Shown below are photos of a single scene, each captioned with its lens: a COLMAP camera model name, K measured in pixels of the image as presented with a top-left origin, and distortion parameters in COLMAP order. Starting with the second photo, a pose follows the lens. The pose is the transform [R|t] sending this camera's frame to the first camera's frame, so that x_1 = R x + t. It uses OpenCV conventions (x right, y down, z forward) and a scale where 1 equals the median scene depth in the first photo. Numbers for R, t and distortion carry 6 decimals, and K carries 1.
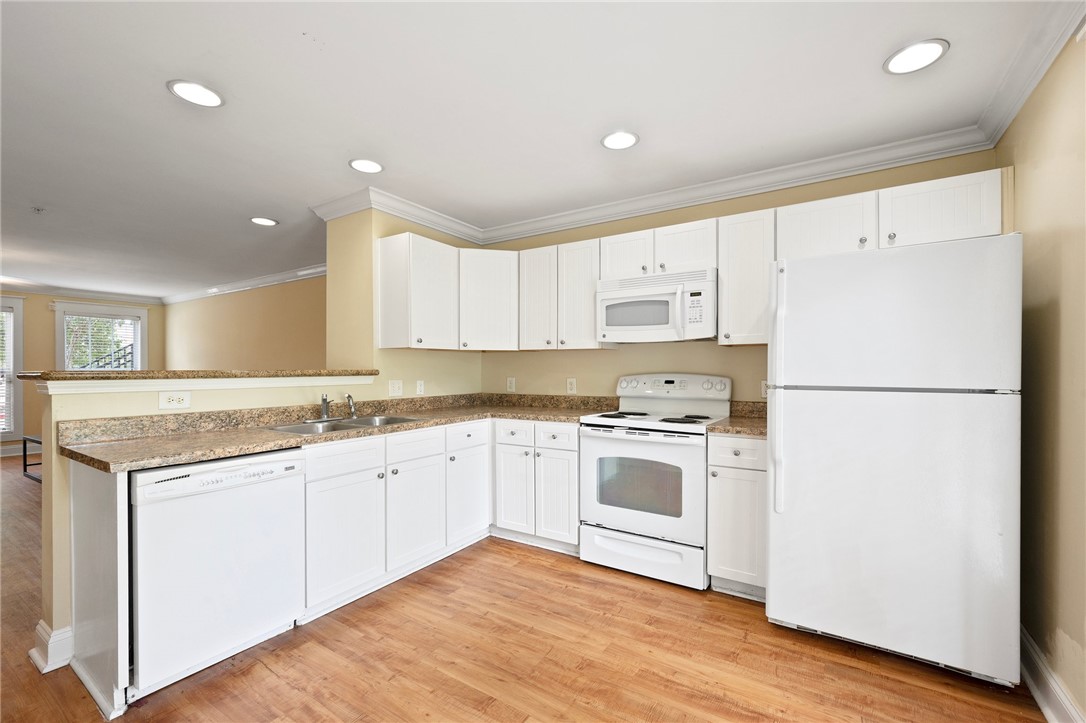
lens RADIAL K [[458.9, 0, 542.9], [0, 458.9, 372.5], [0, 0, 1]] dist [-0.001366, -0.000152]
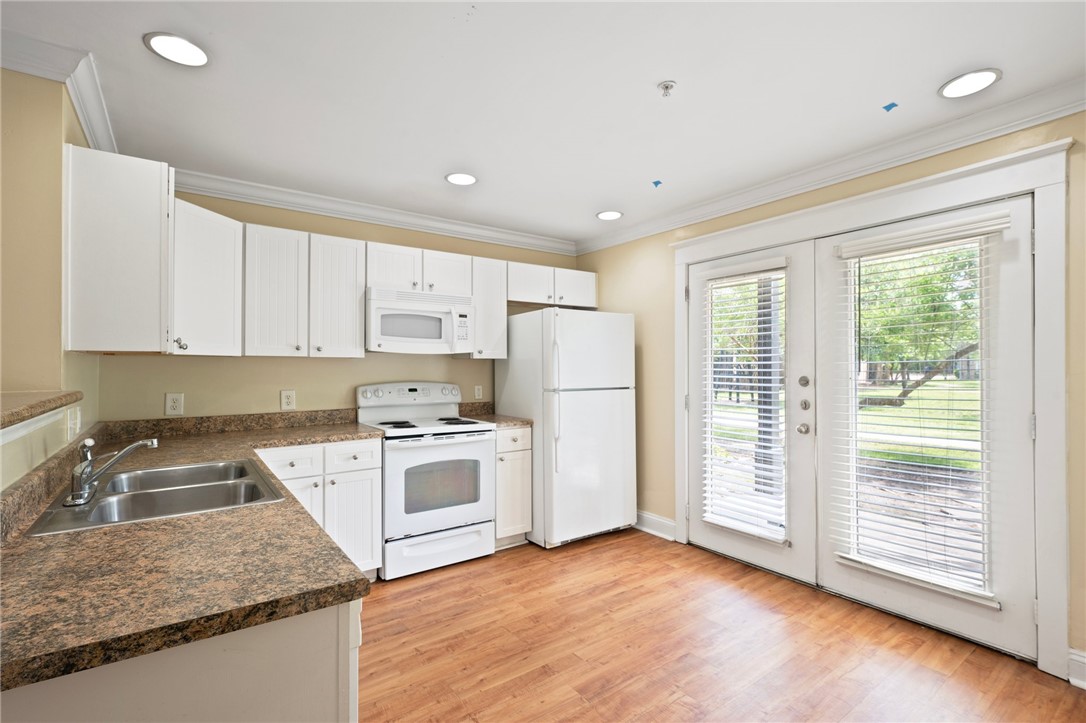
lens RADIAL K [[508.0, 0, 543.0], [0, 508.0, 361.5], [0, 0, 1]] dist [-0.000333, -0.000288]
pose [[0.358877, 0.009068, 0.933341, -0.816668], [0.007416, 0.999894, -0.012566, -0.032401], [-0.933355, 0.011432, 0.358771, 0.322516]]
